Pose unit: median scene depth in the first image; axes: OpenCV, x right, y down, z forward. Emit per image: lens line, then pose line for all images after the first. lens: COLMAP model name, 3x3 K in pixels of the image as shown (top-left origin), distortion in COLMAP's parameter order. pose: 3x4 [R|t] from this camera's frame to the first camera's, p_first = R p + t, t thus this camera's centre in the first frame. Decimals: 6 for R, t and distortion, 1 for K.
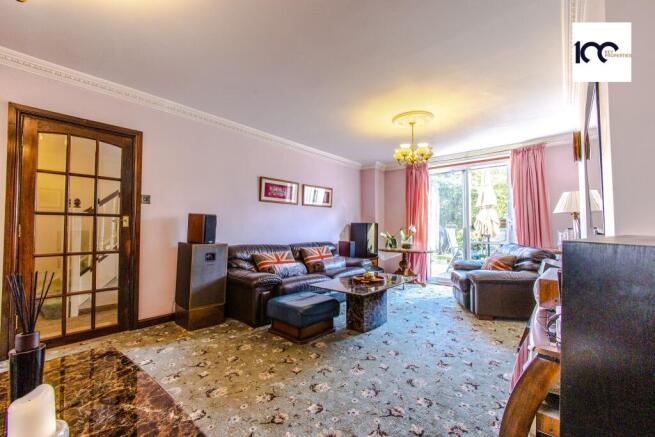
lens RADIAL K [[285.5, 0, 333.7], [0, 285.5, 214.9], [0, 0, 1]] dist [0.007586, 0.000431]
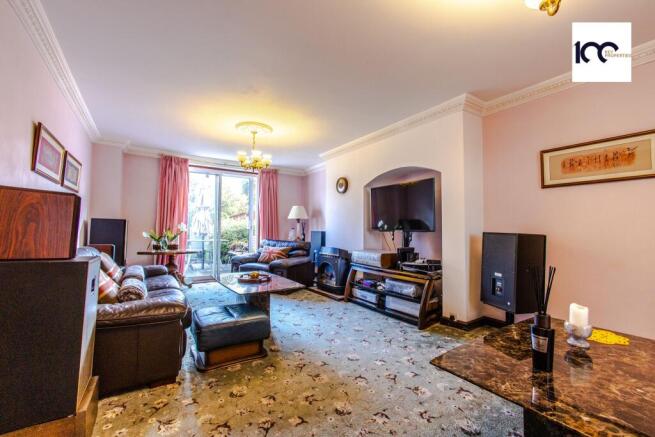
lens RADIAL K [[285.5, 0, 322.7], [0, 285.5, 217.2], [0, 0, 1]] dist [0.007586, 0.000431]
pose [[0.262442, 0.042111, 0.964028, -0.691233], [-0.056850, 0.997987, -0.028118, 0.020413], [-0.963272, -0.047426, 0.264308, 0.438541]]
